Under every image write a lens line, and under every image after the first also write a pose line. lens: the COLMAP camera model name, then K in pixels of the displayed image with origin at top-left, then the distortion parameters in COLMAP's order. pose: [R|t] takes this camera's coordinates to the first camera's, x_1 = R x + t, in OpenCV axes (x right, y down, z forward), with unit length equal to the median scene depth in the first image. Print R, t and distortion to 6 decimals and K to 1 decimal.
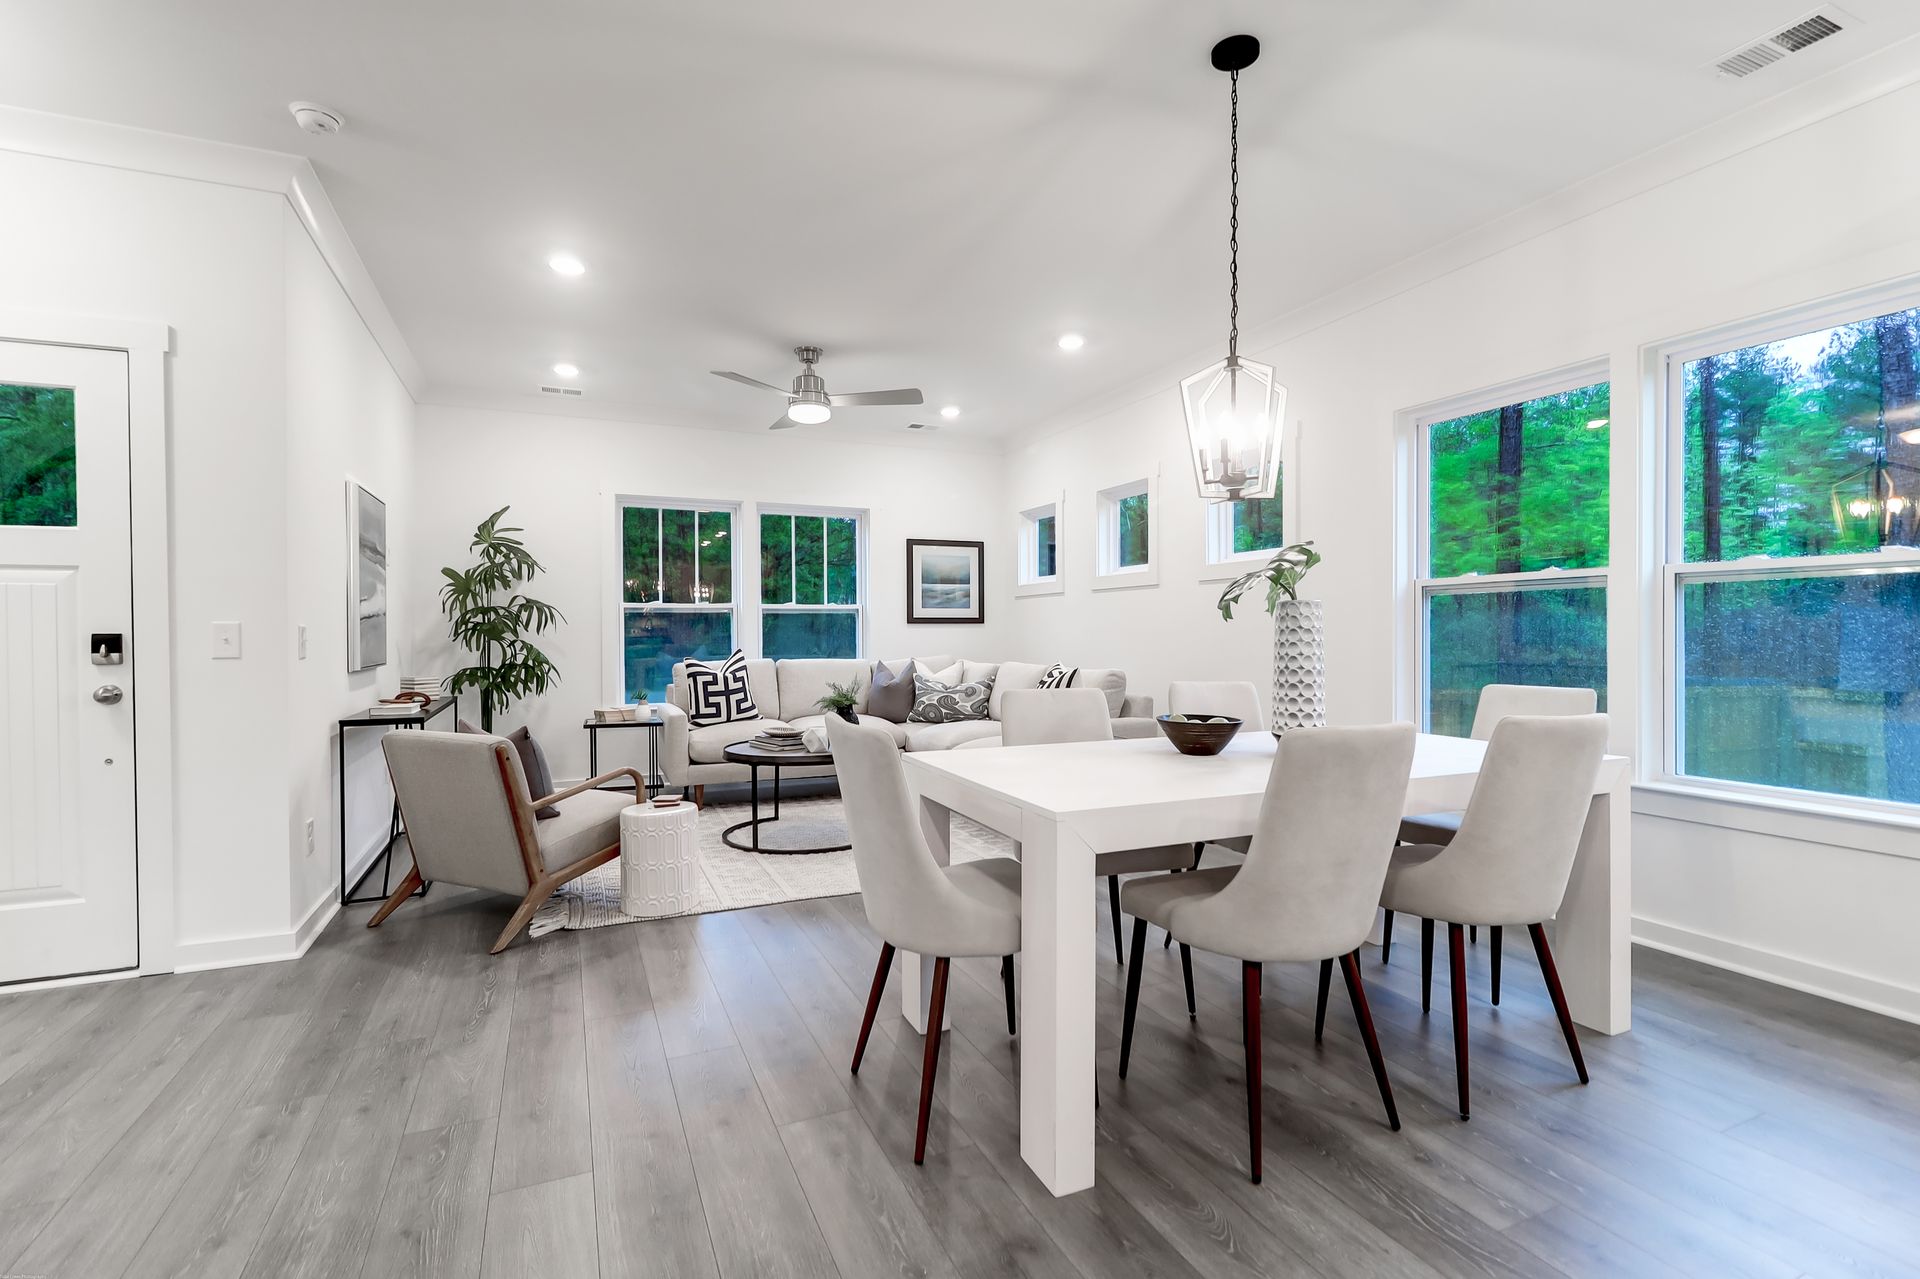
lens RADIAL K [[881.0, 0, 967.6], [0, 881.0, 639.5], [0, 0, 1]] dist [0.009218, -0.009545]
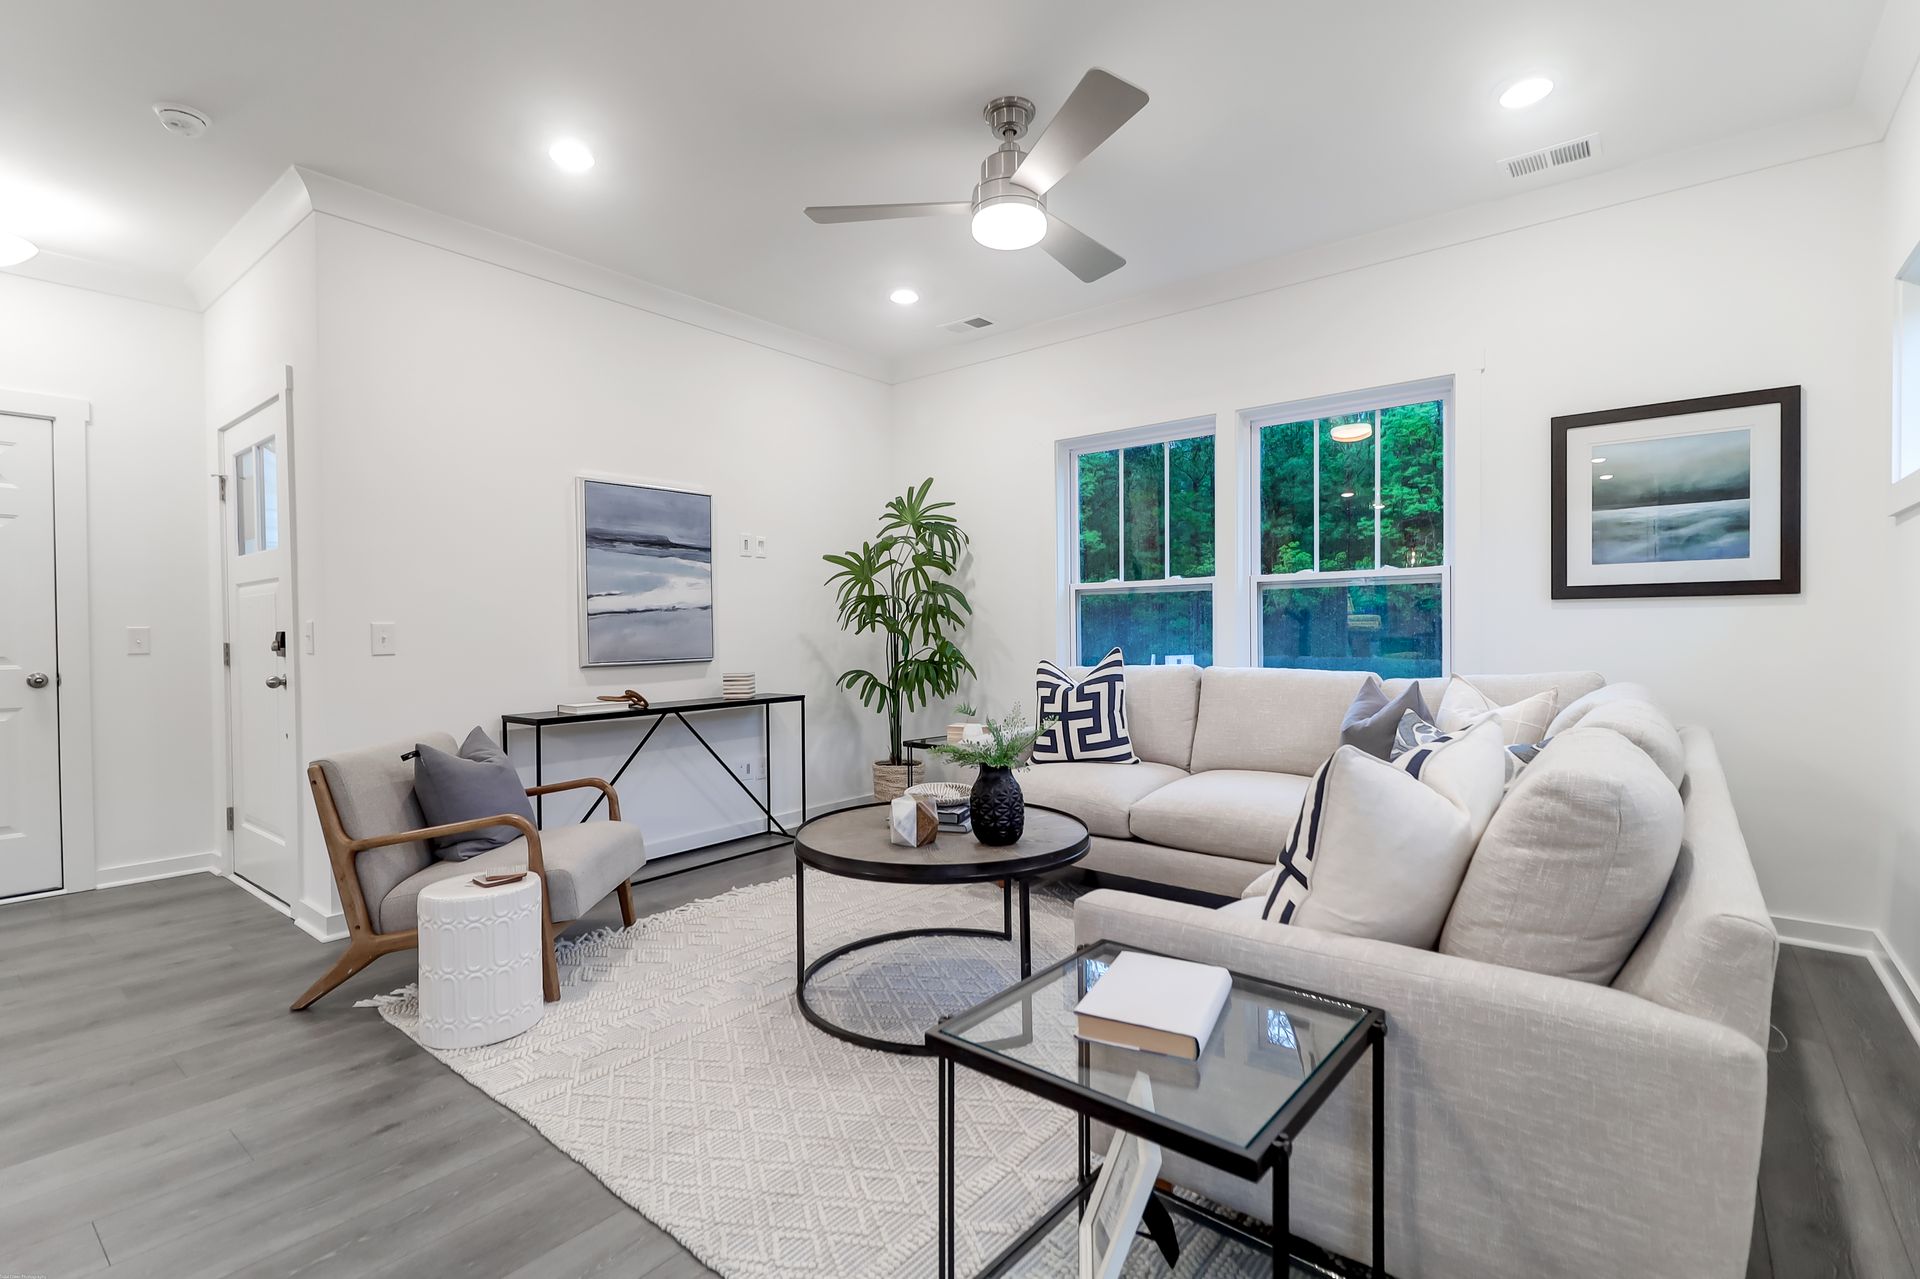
lens RADIAL K [[881.0, 0, 962.9], [0, 881.0, 654.3], [0, 0, 1]] dist [0.009218, -0.009545]
pose [[0.452440, 0.027750, -0.891363, 0.247174], [0.002415, 0.999474, 0.032341, -0.005711], [0.891791, -0.016785, 0.452135, 0.591945]]
